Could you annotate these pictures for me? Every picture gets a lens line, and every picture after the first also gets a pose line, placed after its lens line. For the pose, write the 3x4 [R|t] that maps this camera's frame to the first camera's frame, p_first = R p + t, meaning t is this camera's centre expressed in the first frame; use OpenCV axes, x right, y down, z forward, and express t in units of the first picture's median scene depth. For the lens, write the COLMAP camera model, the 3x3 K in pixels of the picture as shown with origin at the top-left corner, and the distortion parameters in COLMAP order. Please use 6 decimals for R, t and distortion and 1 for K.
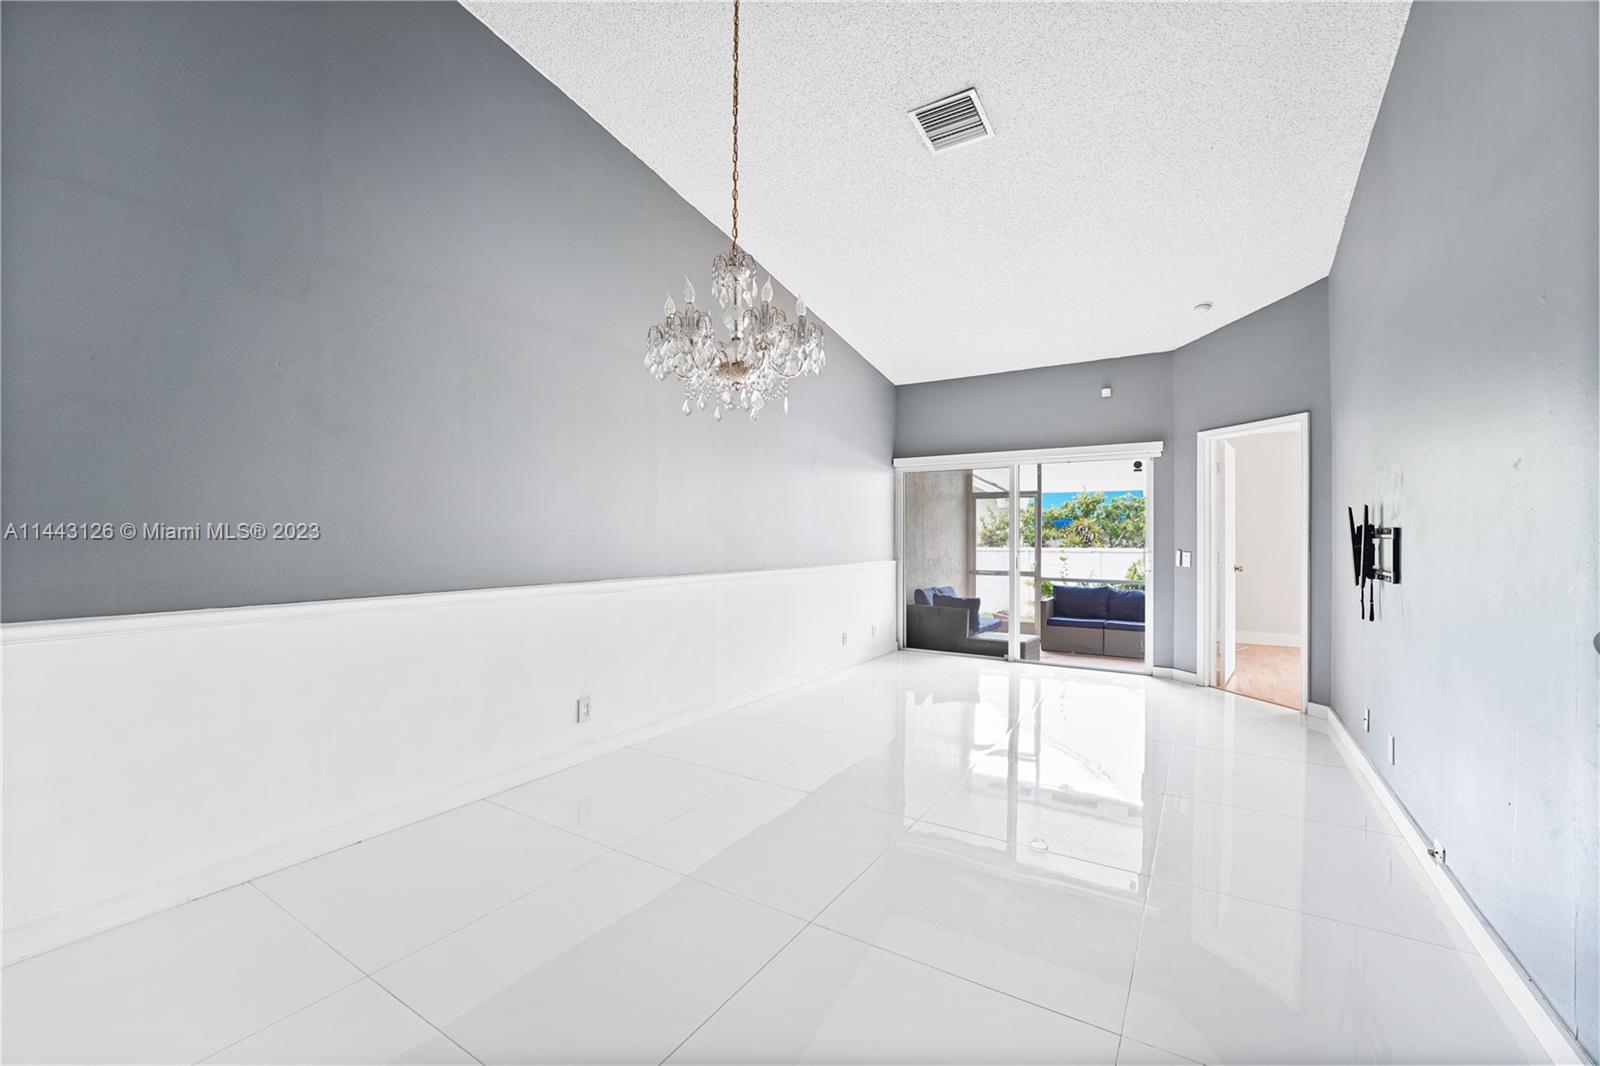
lens RADIAL K [[658.3, 0, 796.3], [0, 658.3, 537.9], [0, 0, 1]] dist [-0.025081, 0.002541]
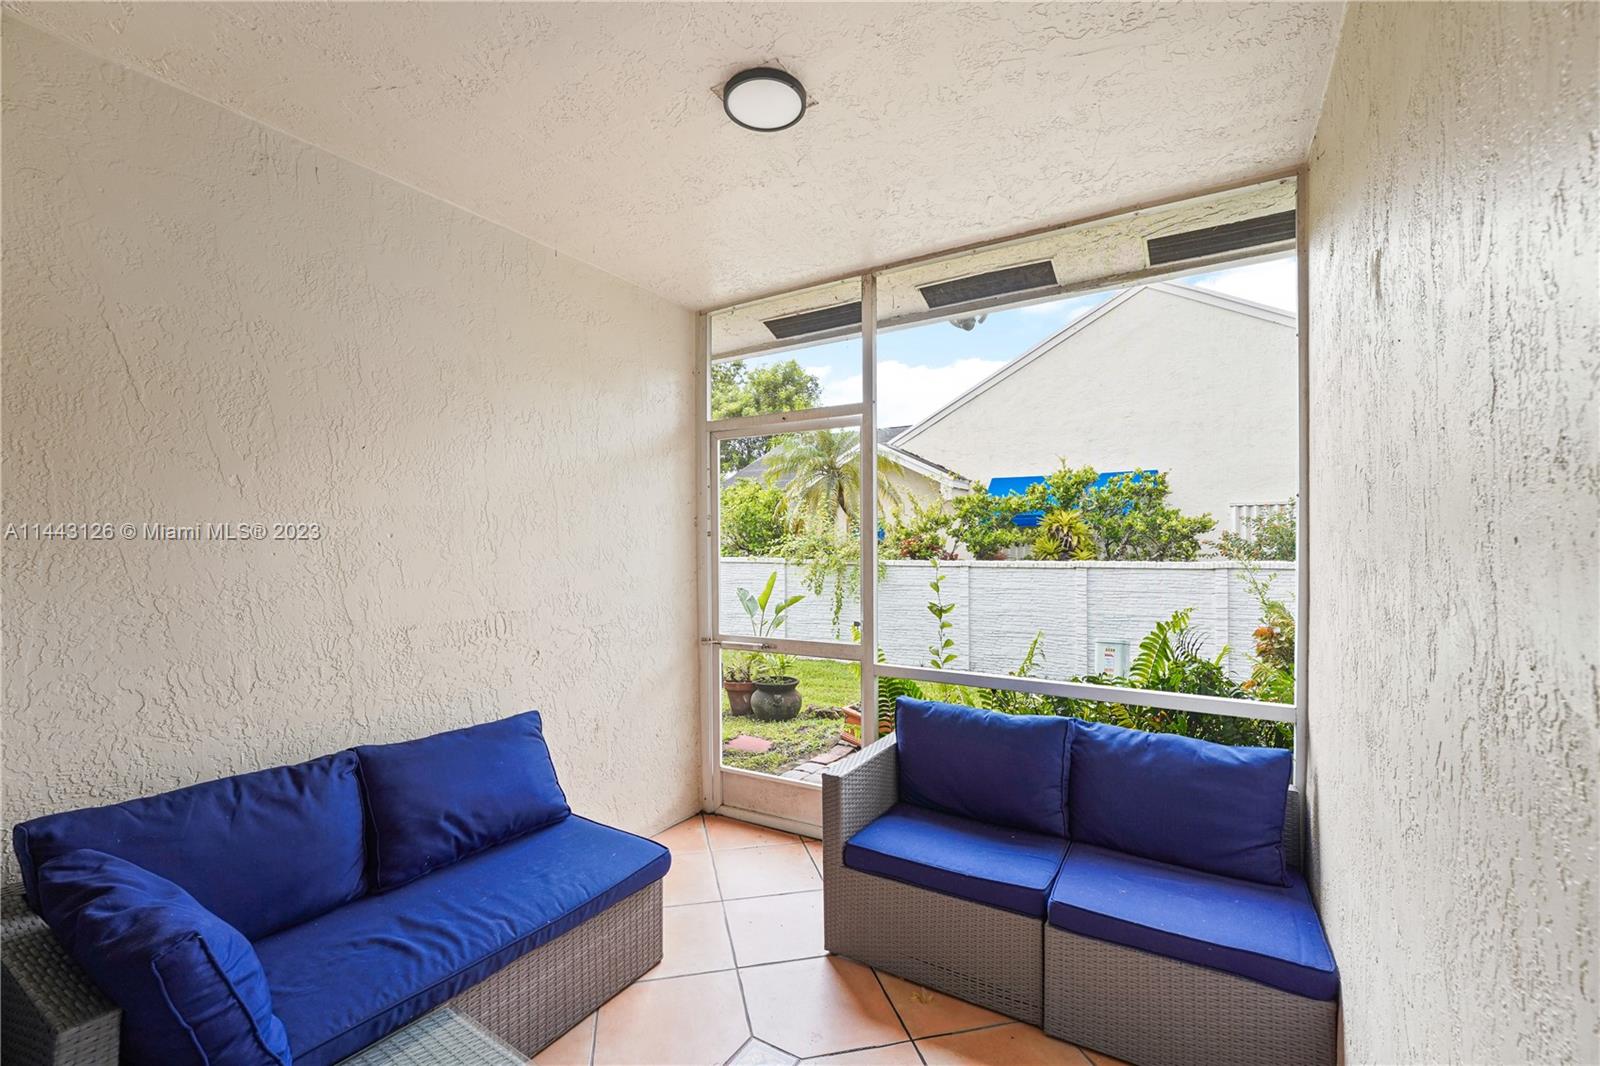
lens RADIAL K [[658.3, 0, 801.5], [0, 658.3, 538.1], [0, 0, 1]] dist [-0.025081, 0.002541]
pose [[0.999977, -0.006705, -0.001216, 0.339947], [0.006691, 0.999917, -0.011045, -0.000275], [0.001290, 0.011037, 0.999938, 0.675550]]
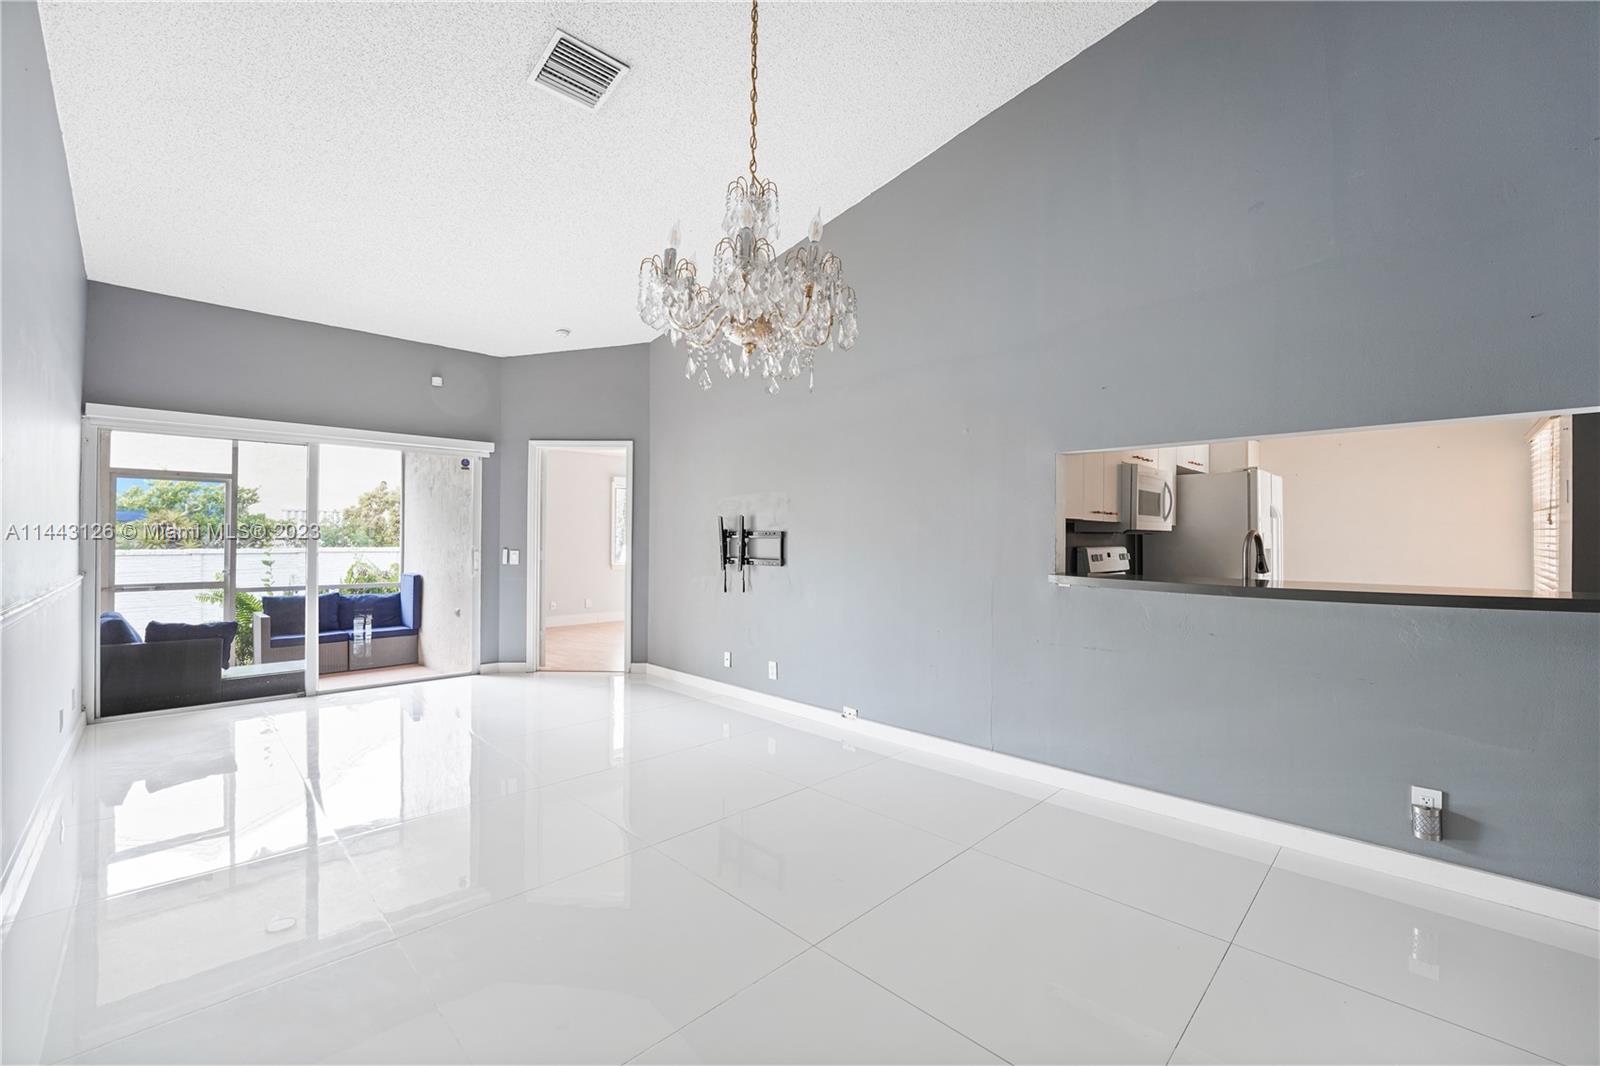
lens RADIAL K [[658.3, 0, 800.6], [0, 658.3, 535.3], [0, 0, 1]] dist [-0.025081, 0.002541]
pose [[0.217332, 0.003940, 0.976090, -0.220706], [-0.002104, 0.999991, -0.003568, 0.000066], [-0.976095, -0.001279, 0.217338, 0.199066]]
